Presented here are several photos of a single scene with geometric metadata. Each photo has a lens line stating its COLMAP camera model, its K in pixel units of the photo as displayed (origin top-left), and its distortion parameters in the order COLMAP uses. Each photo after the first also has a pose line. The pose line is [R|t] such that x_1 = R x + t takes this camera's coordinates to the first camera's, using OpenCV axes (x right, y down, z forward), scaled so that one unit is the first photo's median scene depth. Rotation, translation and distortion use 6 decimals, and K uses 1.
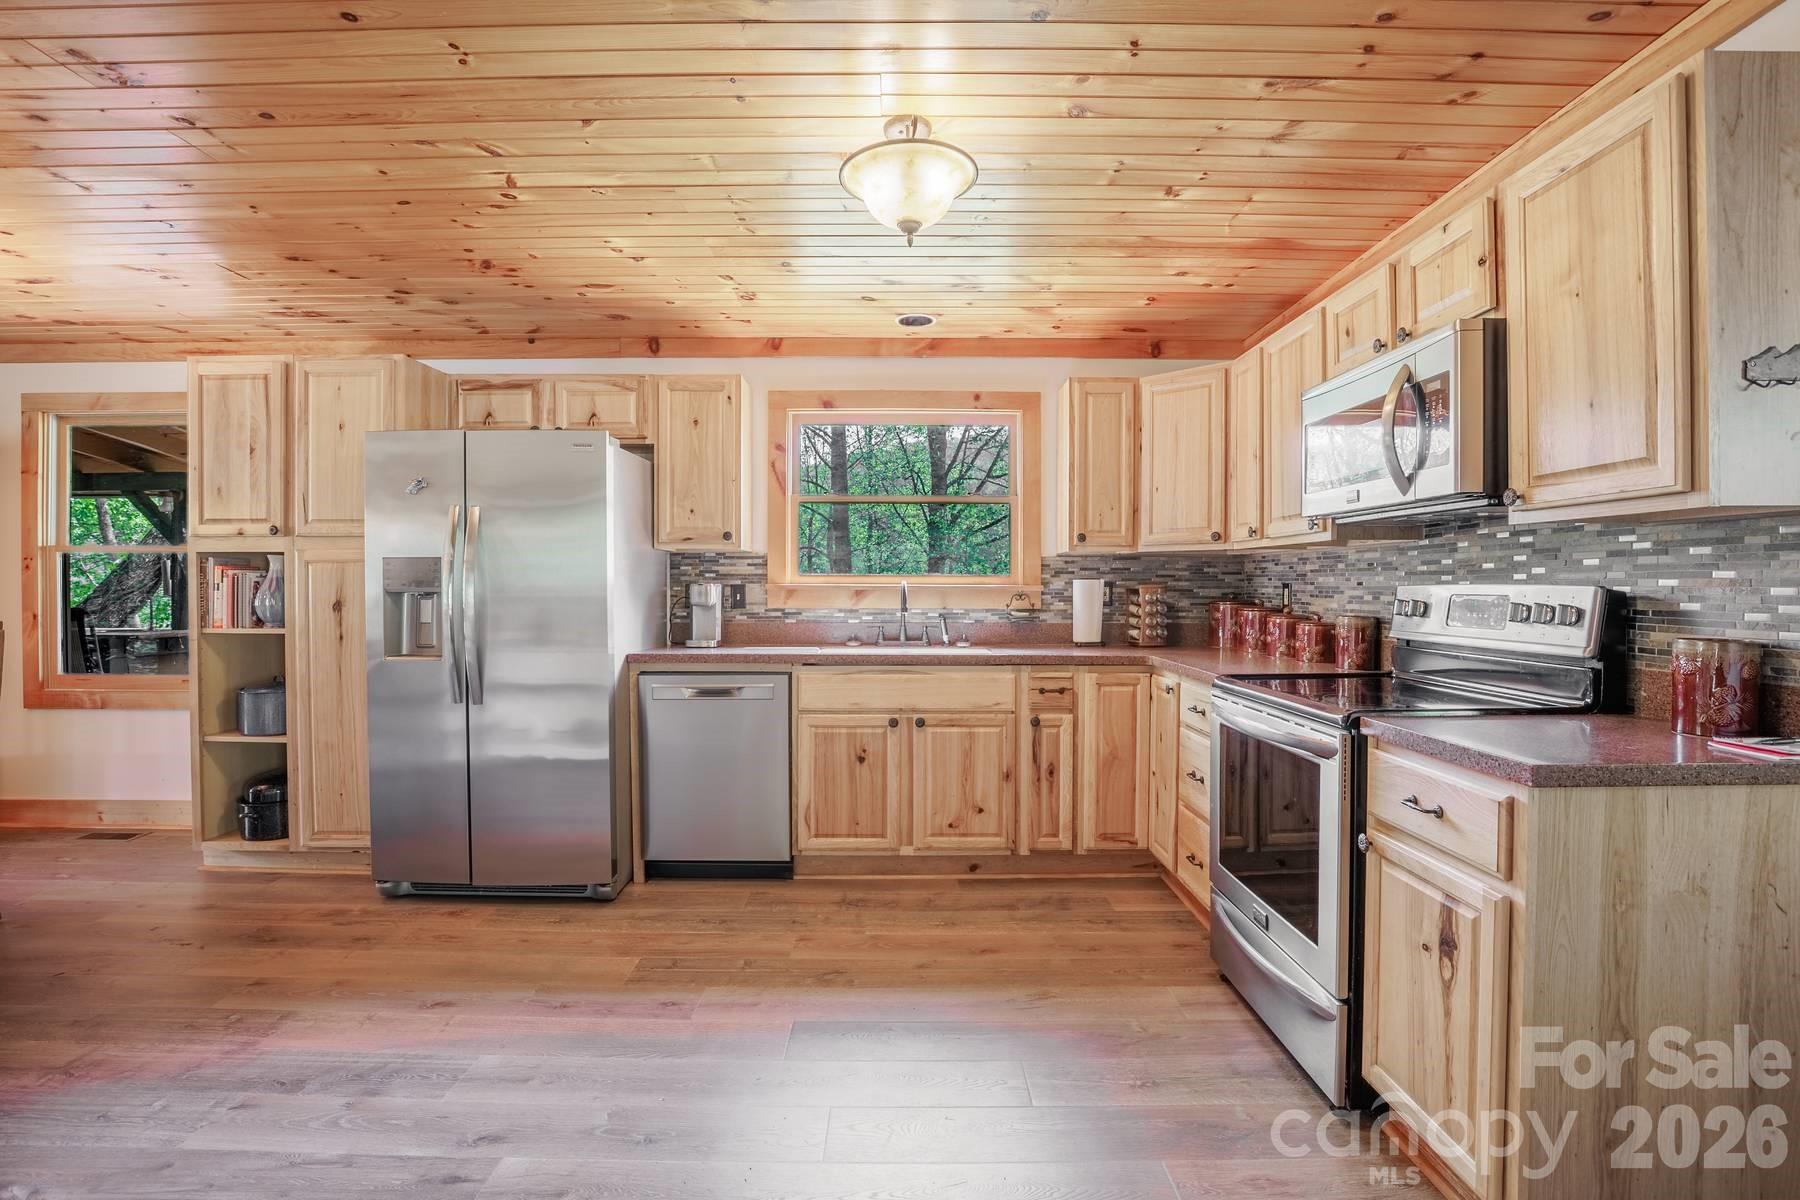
lens RADIAL K [[823.6, 0, 899.0], [0, 823.6, 596.2], [0, 0, 1]] dist [-0.025514, 0.000235]
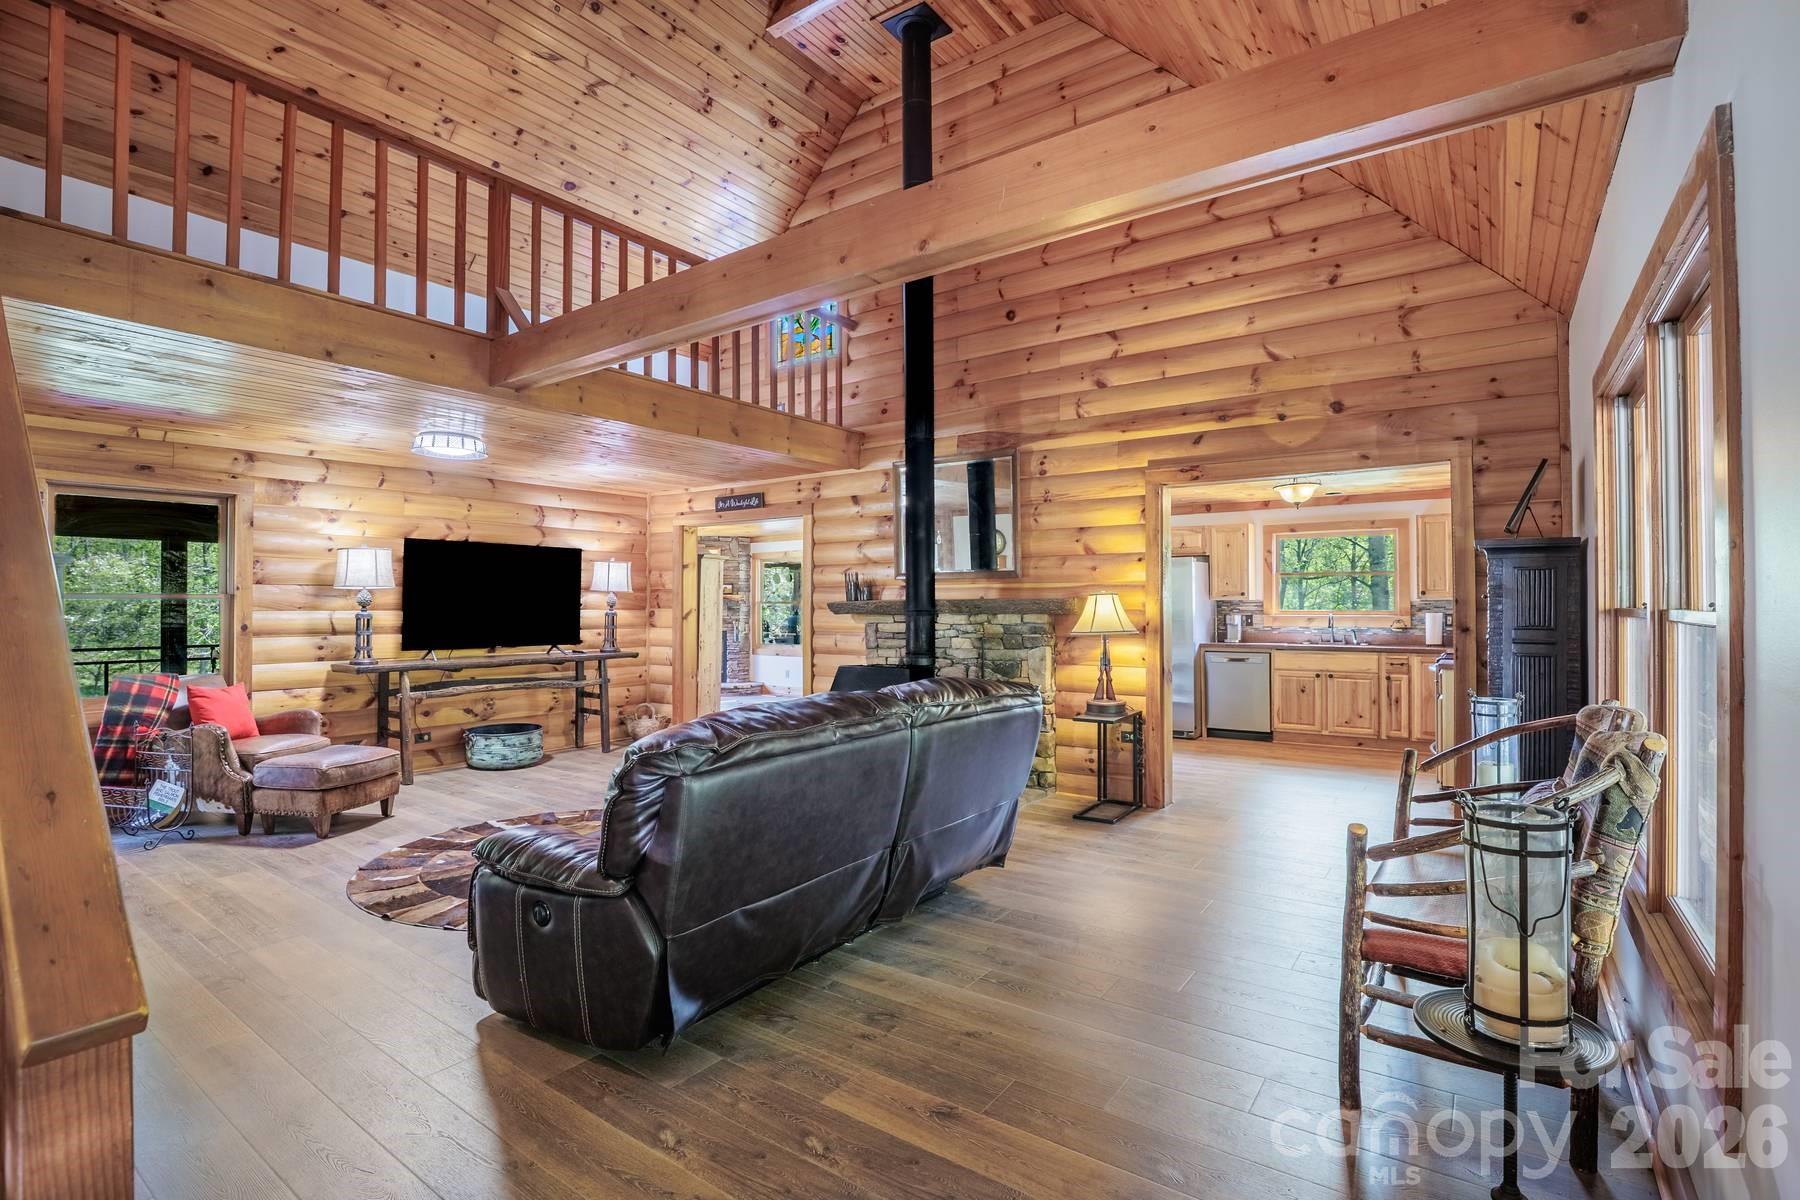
lens RADIAL K [[834.4, 0, 897.3], [0, 834.4, 595.5], [0, 0, 1]] dist [-0.004851, -0.000459]
pose [[0.809200, -0.012724, -0.587395, 0.378475], [-0.002169, 0.999694, -0.024644, -0.010165], [0.587529, 0.021216, 0.808925, -1.451982]]
